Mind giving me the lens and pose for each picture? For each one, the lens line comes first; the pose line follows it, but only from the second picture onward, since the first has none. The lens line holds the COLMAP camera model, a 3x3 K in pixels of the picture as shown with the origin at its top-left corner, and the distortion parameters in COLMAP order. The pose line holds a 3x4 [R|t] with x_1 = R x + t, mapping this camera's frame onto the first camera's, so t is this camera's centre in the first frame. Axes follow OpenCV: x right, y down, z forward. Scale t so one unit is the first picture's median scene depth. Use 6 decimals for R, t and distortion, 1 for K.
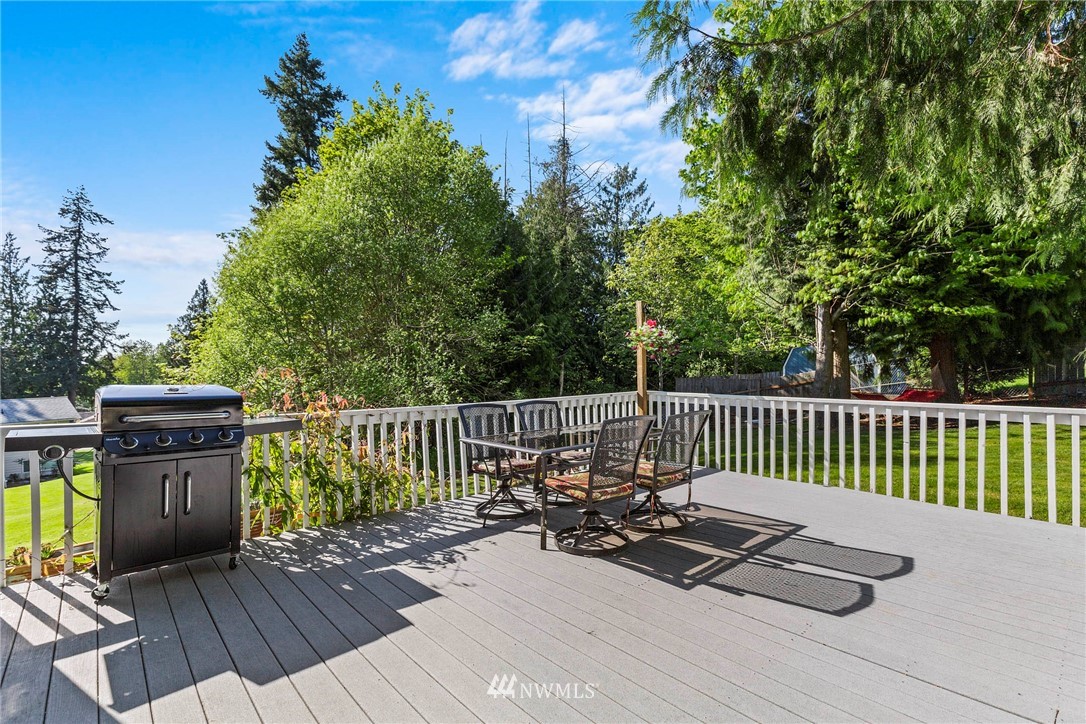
lens RADIAL K [[497.3, 0, 539.3], [0, 497.3, 365.5], [0, 0, 1]] dist [0.000620, -0.000144]
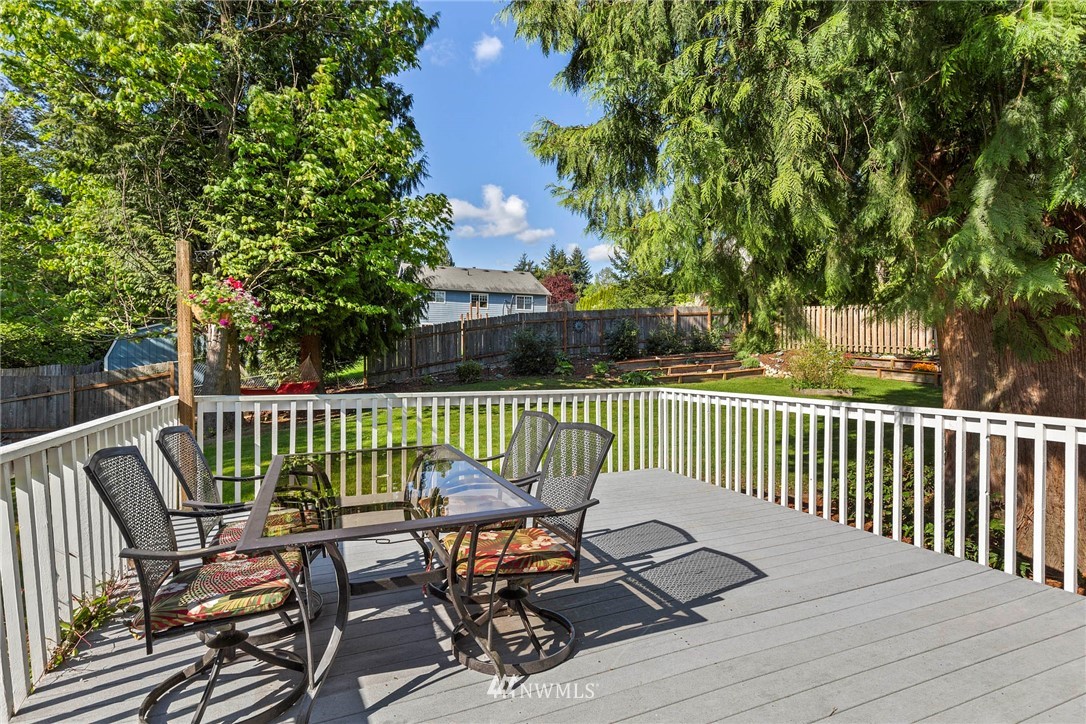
lens RADIAL K [[559.5, 0, 545.2], [0, 559.5, 363.2], [0, 0, 1]] dist [-0.000714, 0.001901]
pose [[0.304856, 0.002283, 0.952396, -0.526983], [-0.011368, 0.999935, 0.001242, 0.013720], [-0.952331, -0.011206, 0.304862, 0.745247]]
